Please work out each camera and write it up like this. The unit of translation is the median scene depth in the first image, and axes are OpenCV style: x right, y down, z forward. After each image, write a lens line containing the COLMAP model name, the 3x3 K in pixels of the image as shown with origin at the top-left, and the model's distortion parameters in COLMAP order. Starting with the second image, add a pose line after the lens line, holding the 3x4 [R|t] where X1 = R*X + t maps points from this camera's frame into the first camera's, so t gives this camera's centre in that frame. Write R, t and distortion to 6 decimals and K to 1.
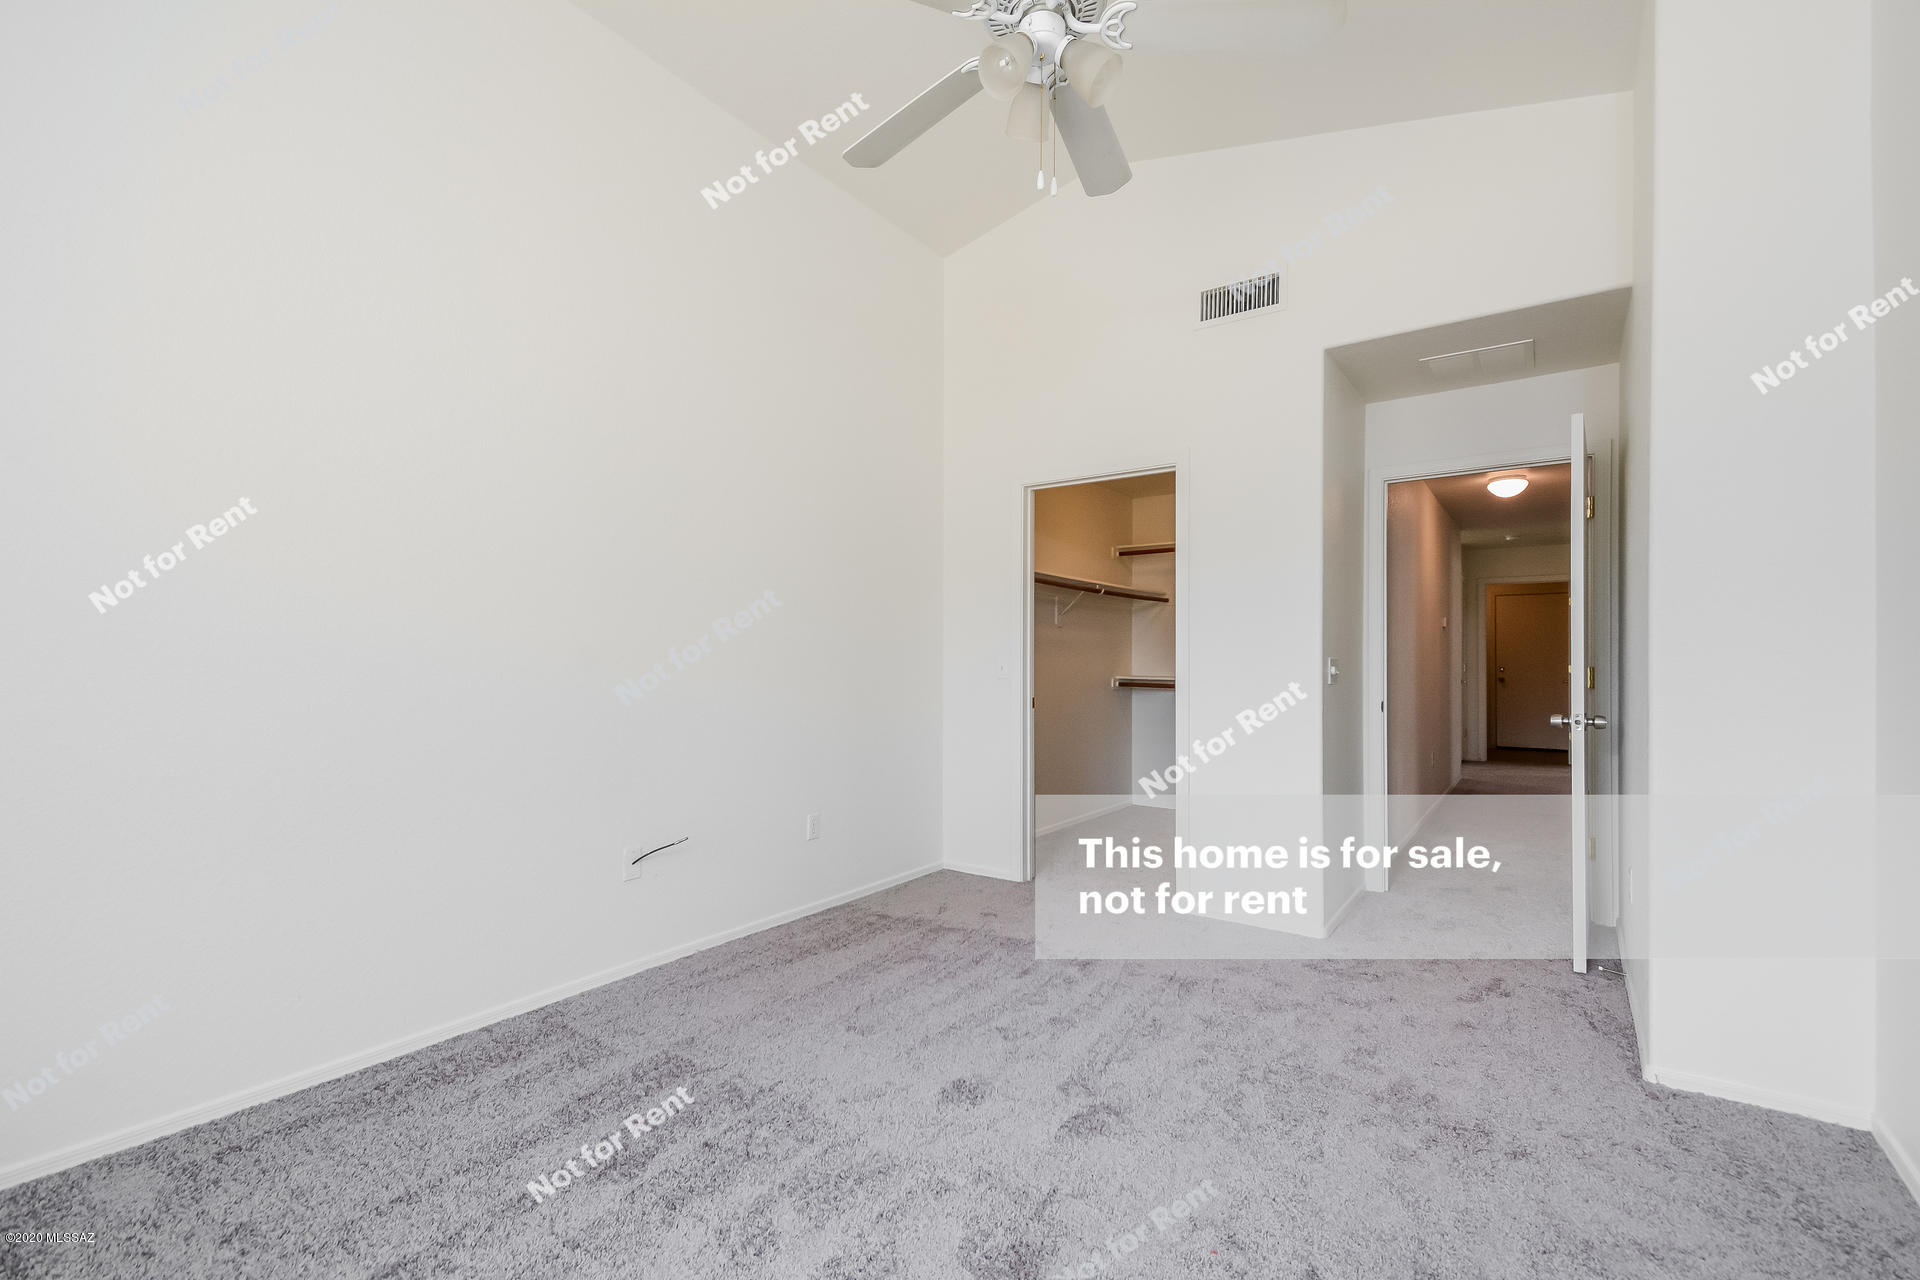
lens RADIAL K [[833.4, 0, 959.3], [0, 833.4, 654.8], [0, 0, 1]] dist [-0.000107, -0.000241]
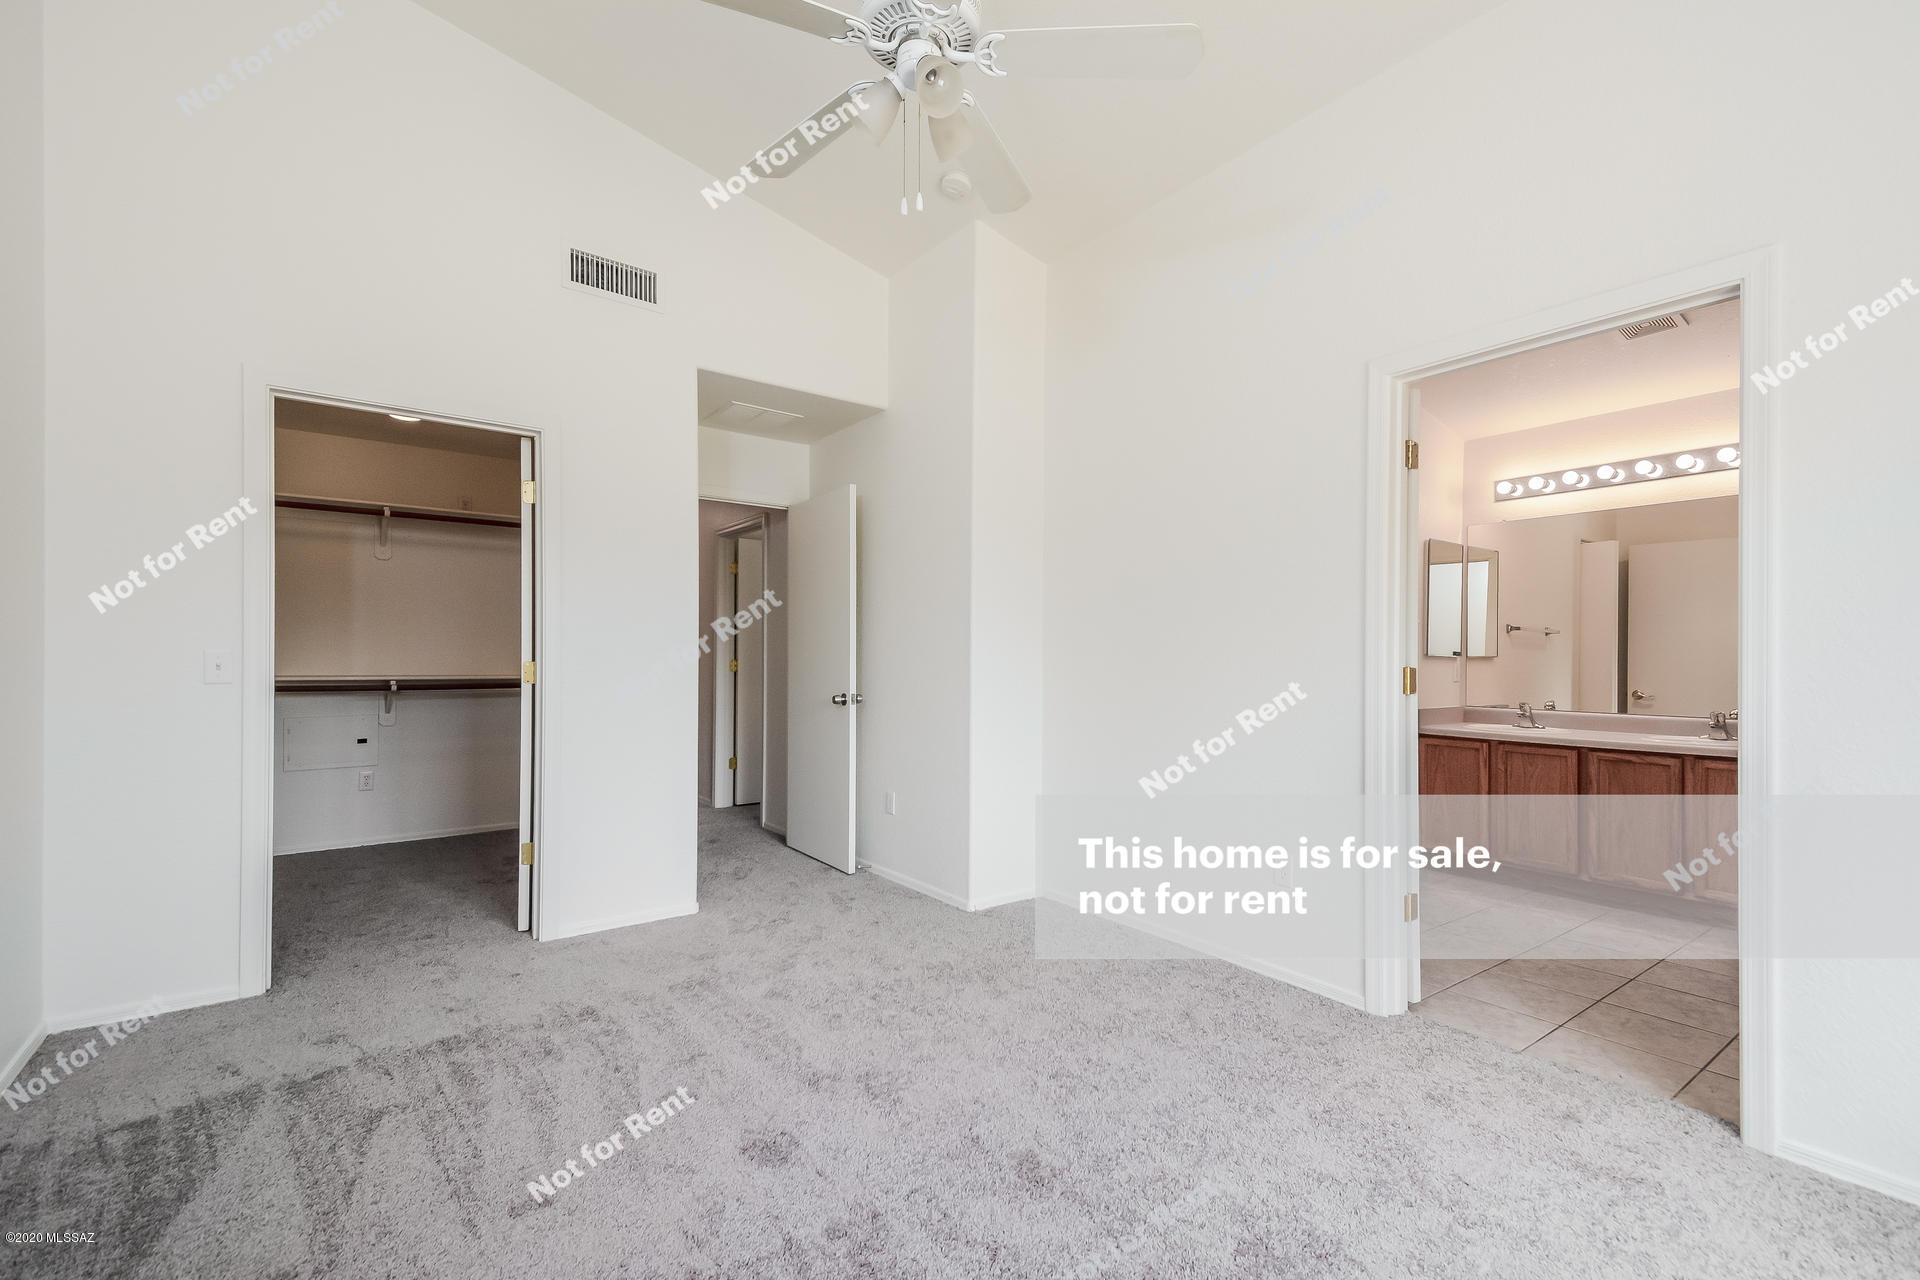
lens RADIAL K [[833.4, 0, 959.3], [0, 833.4, 654.8], [0, 0, 1]] dist [-0.000107, -0.000241]
pose [[0.292741, 0.001013, 0.956191, -0.567451], [-0.004310, 0.999991, 0.000260, 0.006203], [-0.956182, -0.004197, 0.292742, 0.414968]]
